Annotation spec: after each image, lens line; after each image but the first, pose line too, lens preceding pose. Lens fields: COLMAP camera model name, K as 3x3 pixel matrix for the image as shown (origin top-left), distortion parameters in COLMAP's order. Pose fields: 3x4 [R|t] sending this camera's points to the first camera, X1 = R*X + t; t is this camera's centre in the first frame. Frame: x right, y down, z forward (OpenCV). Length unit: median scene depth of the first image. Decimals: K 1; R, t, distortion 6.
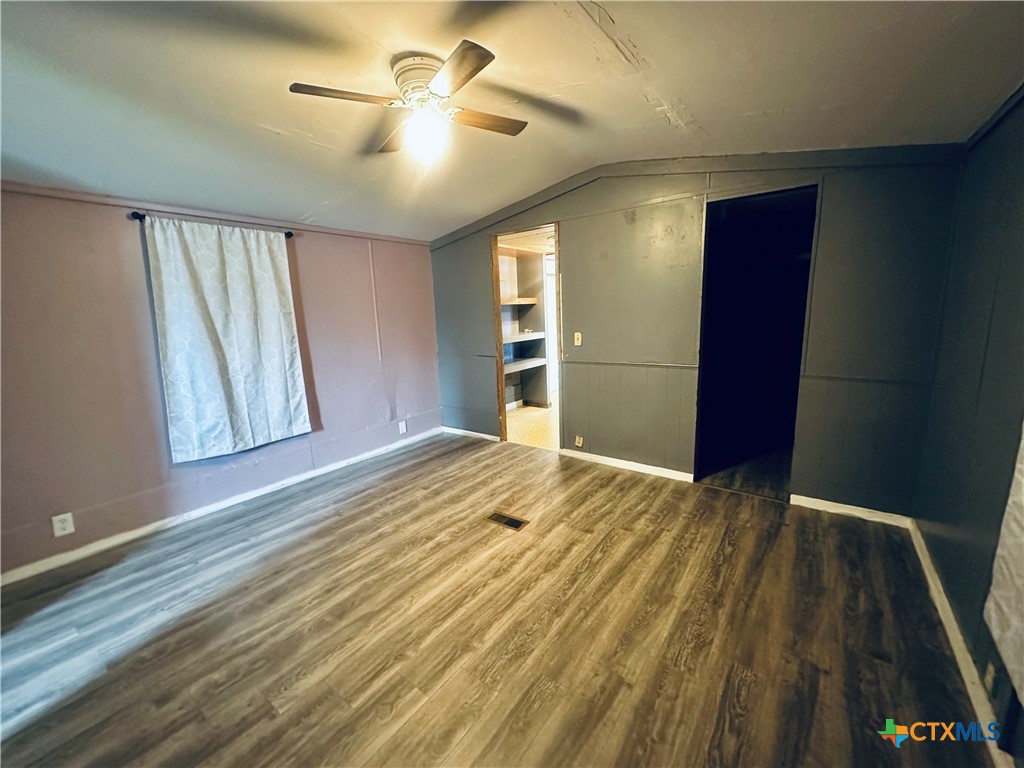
lens RADIAL K [[408.1, 0, 510.6], [0, 408.1, 385.6], [0, 0, 1]] dist [-0.002438, 0.000773]
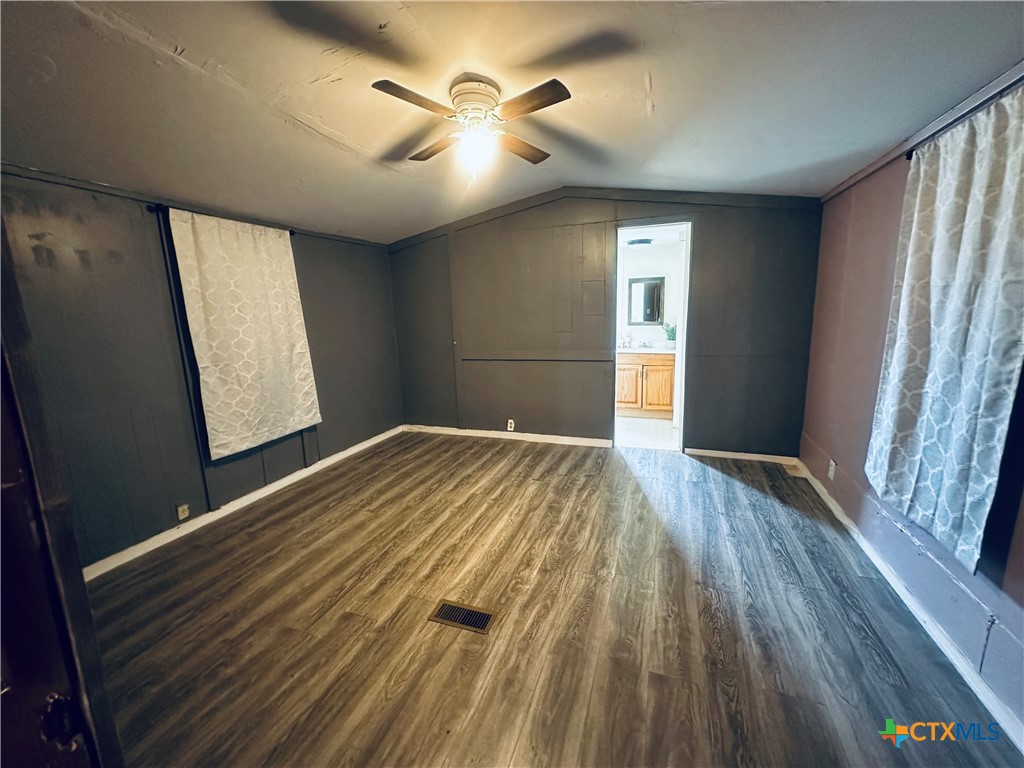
lens RADIAL K [[408.1, 0, 510.9], [0, 408.1, 382.7], [0, 0, 1]] dist [-0.002438, 0.000773]
pose [[-0.958186, 0.116047, -0.261557, 0.051957], [0.014930, 0.933102, 0.359301, -0.327896], [0.285755, 0.340372, -0.895818, 1.735746]]
